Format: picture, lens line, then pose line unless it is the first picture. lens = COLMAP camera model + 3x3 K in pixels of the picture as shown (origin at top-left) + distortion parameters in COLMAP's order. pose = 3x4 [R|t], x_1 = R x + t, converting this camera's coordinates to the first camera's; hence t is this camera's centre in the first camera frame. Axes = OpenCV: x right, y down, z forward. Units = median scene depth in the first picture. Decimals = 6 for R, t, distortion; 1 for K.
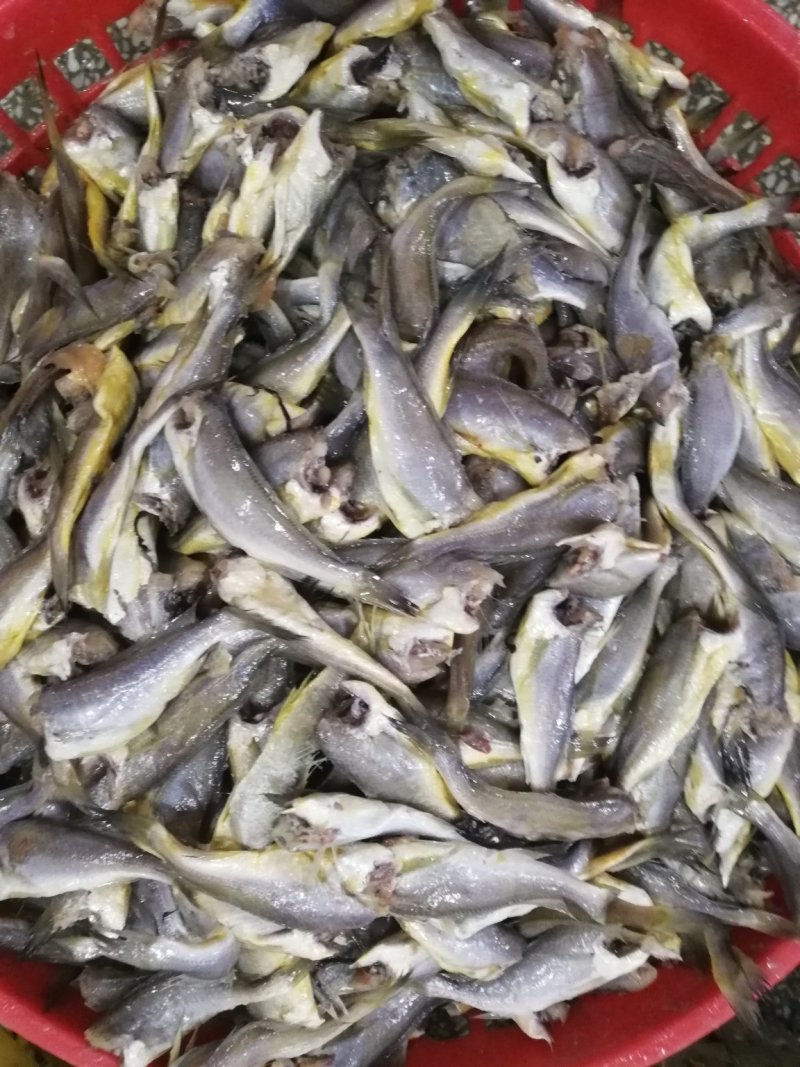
lens RADIAL K [[820.5, 0, 399.4], [0, 820.5, 535.3], [0, 0, 1]] dist [-0.000258, 0.025060]
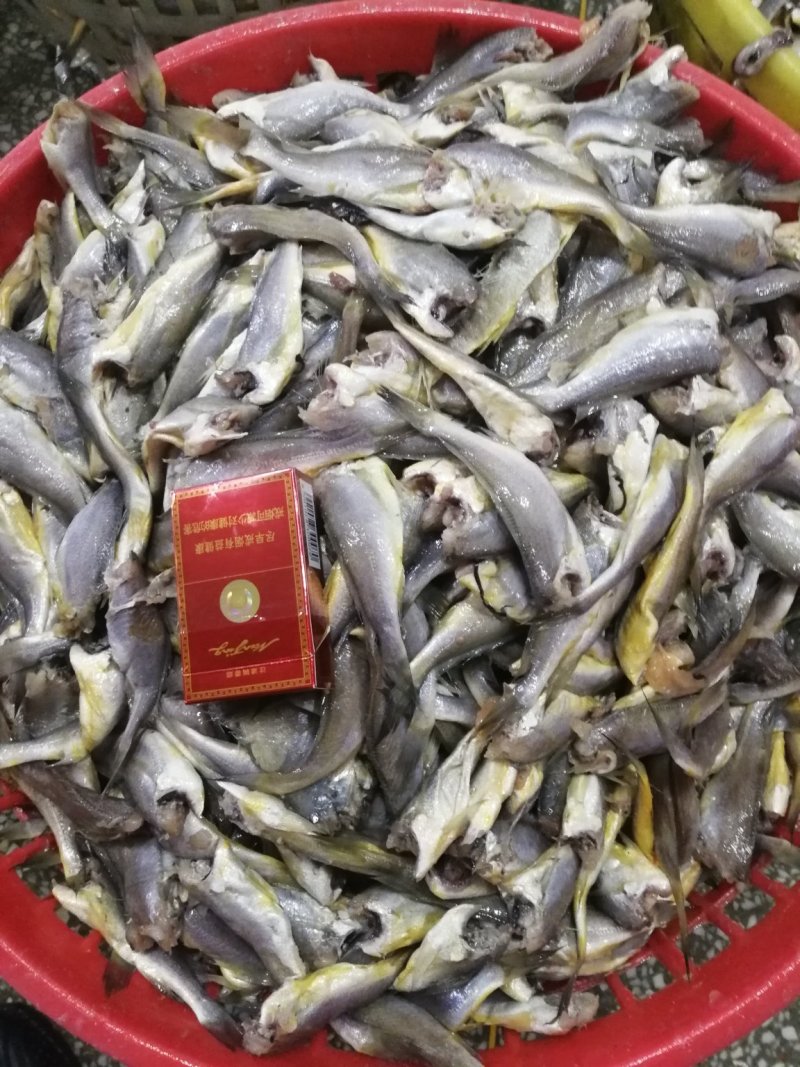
lens RADIAL K [[820.5, 0, 399.8], [0, 820.5, 534.8], [0, 0, 1]] dist [-0.000258, 0.025060]
pose [[-0.993573, -0.112629, 0.011327, -0.037775], [0.113064, -0.982574, 0.147531, -0.237674], [-0.005487, 0.147864, 0.988993, -0.071683]]
